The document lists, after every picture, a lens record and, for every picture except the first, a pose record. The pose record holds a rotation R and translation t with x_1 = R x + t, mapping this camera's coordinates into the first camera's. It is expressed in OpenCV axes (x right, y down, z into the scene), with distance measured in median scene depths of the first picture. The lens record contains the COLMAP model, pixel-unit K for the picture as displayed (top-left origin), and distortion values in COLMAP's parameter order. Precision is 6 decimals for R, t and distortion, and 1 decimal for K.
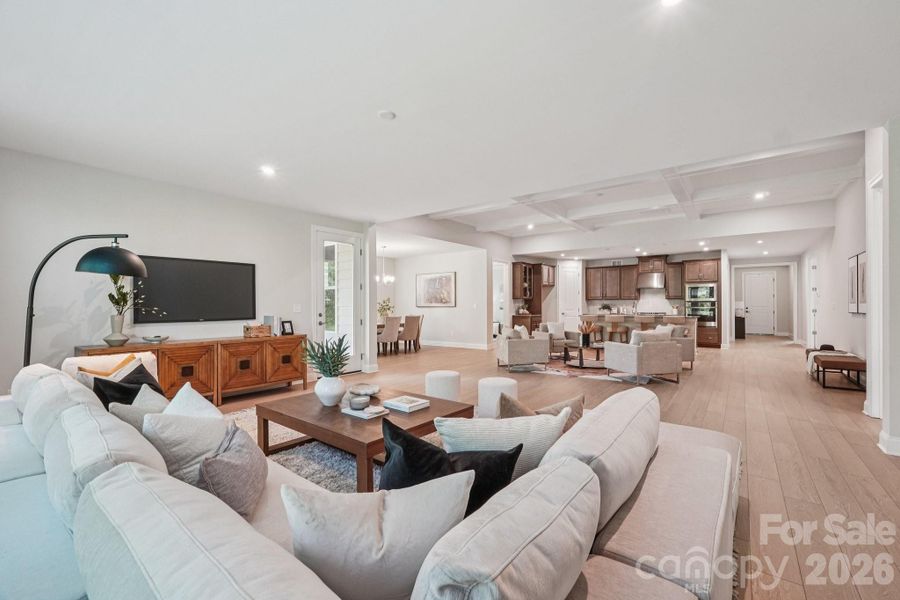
lens RADIAL K [[382.4, 0, 458.2], [0, 382.4, 301.8], [0, 0, 1]] dist [-0.000461, 0.000094]
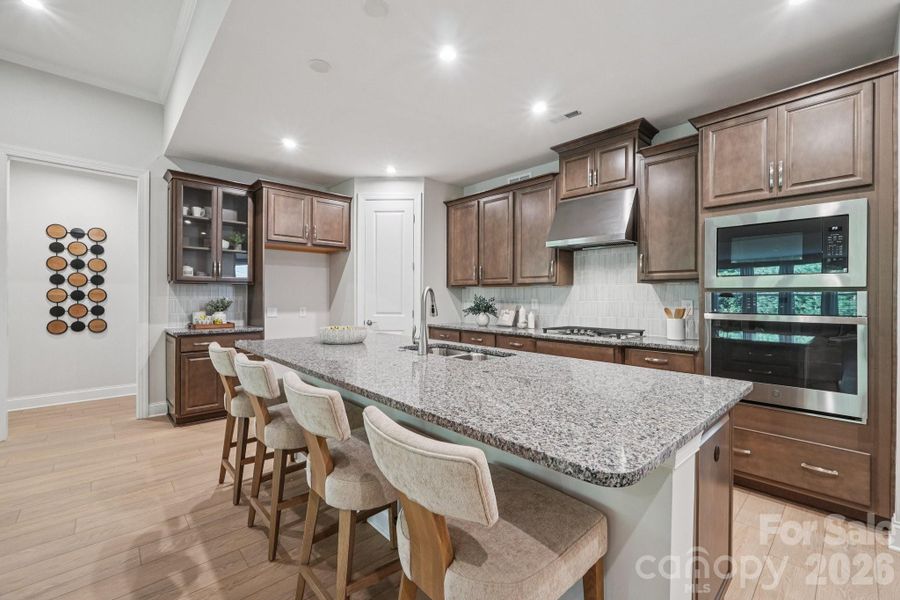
lens RADIAL K [[381.6, 0, 455.5], [0, 381.6, 298.0], [0, 0, 1]] dist [-0.008221, 0.000495]
pose [[0.983853, 0.005484, -0.178897, 0.467785], [-0.003766, 0.999943, 0.009942, 0.002244], [0.178941, -0.009108, 0.983818, 0.715116]]
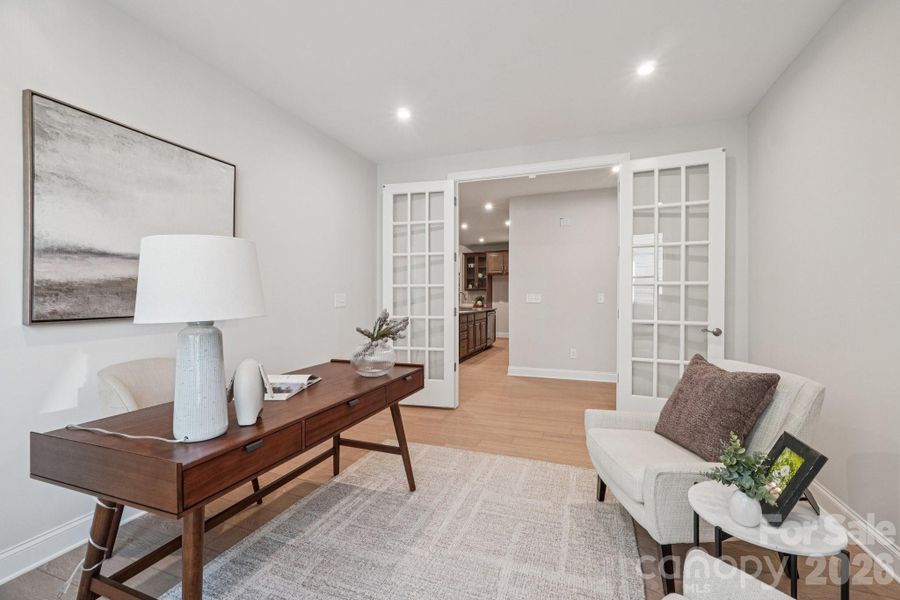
lens RADIAL K [[381.6, 0, 455.5], [0, 381.6, 298.0], [0, 0, 1]] dist [-0.008221, 0.000495]
pose [[0.288682, 0.002198, -0.957423, 1.102642], [0.008290, 0.999954, 0.004795, 0.007328], [0.957389, -0.009321, 0.288651, 0.690167]]
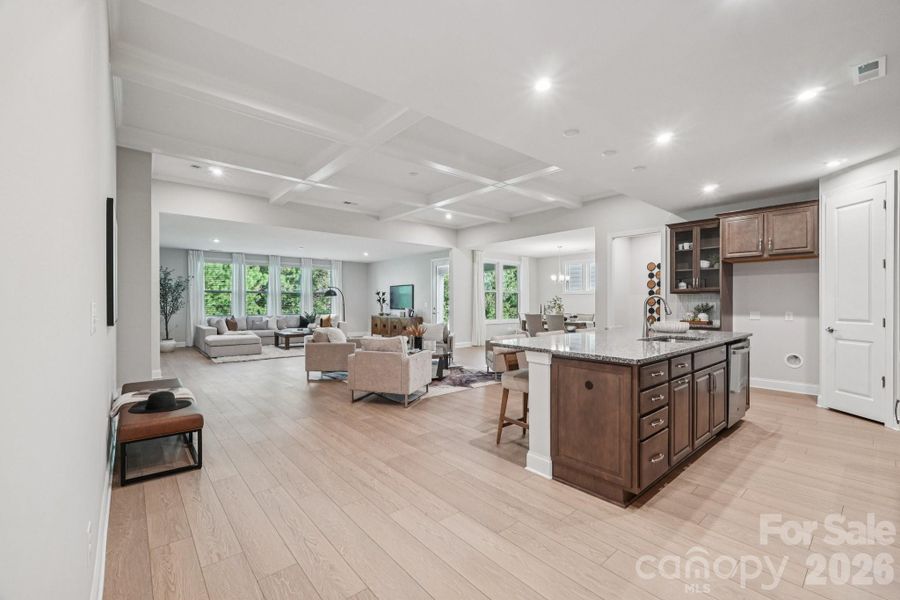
lens RADIAL K [[378.5, 0, 454.1], [0, 378.5, 302.1], [0, 0, 1]] dist [-0.010572, 0.000251]
pose [[-0.216419, 0.000851, -0.976300, 0.750005], [0.006801, 0.999977, -0.000636, 0.003309], [0.976277, -0.006778, -0.216420, 0.814798]]
